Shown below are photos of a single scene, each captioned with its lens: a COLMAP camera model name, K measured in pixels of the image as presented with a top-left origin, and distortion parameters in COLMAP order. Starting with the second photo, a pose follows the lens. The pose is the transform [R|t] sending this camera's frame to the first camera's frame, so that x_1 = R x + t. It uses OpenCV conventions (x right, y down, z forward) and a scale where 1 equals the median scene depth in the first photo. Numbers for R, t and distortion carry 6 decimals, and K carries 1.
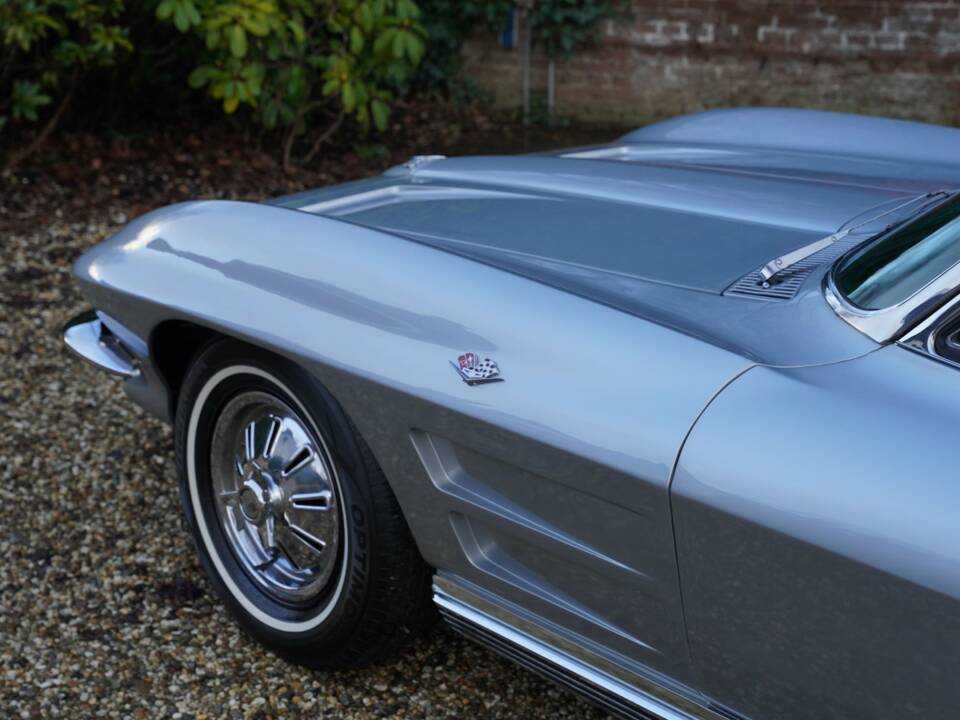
lens RADIAL K [[1725.5, 0, 481.3], [0, 1725.5, 361.0], [0, 0, 1]] dist [0.161248, 0.327356]
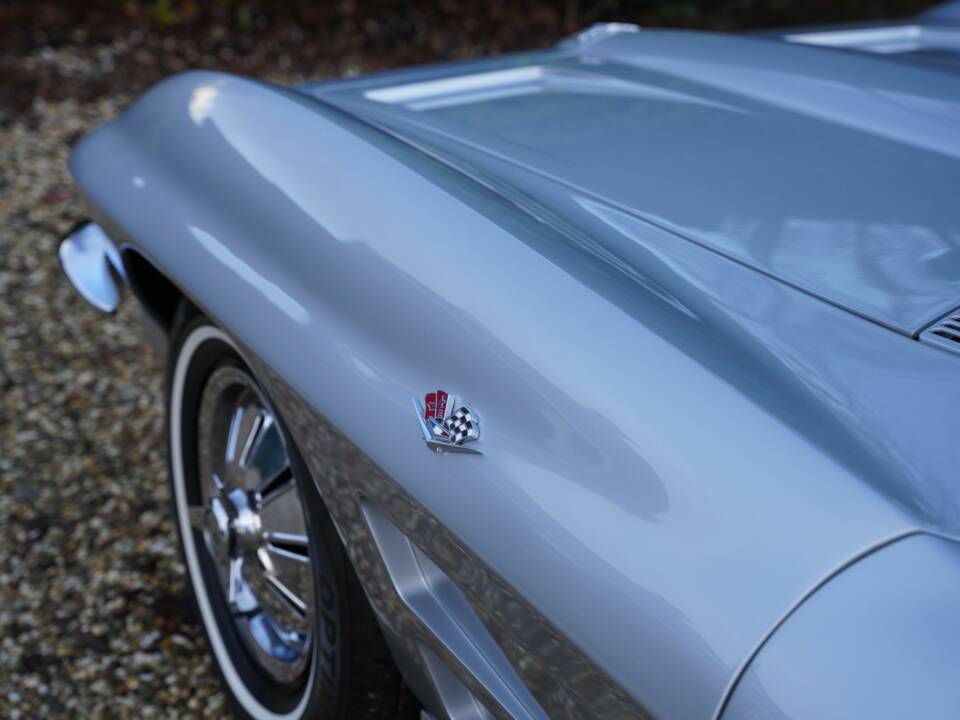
lens RADIAL K [[1684.1, 0, 477.9], [0, 1684.1, 362.0], [0, 0, 1]] dist [0.110290, 0.431135]
pose [[0.968584, 0.112595, -0.221737, 0.096013], [-0.092487, 0.990770, 0.099099, -0.053482], [0.230849, -0.075477, 0.970058, 0.358848]]
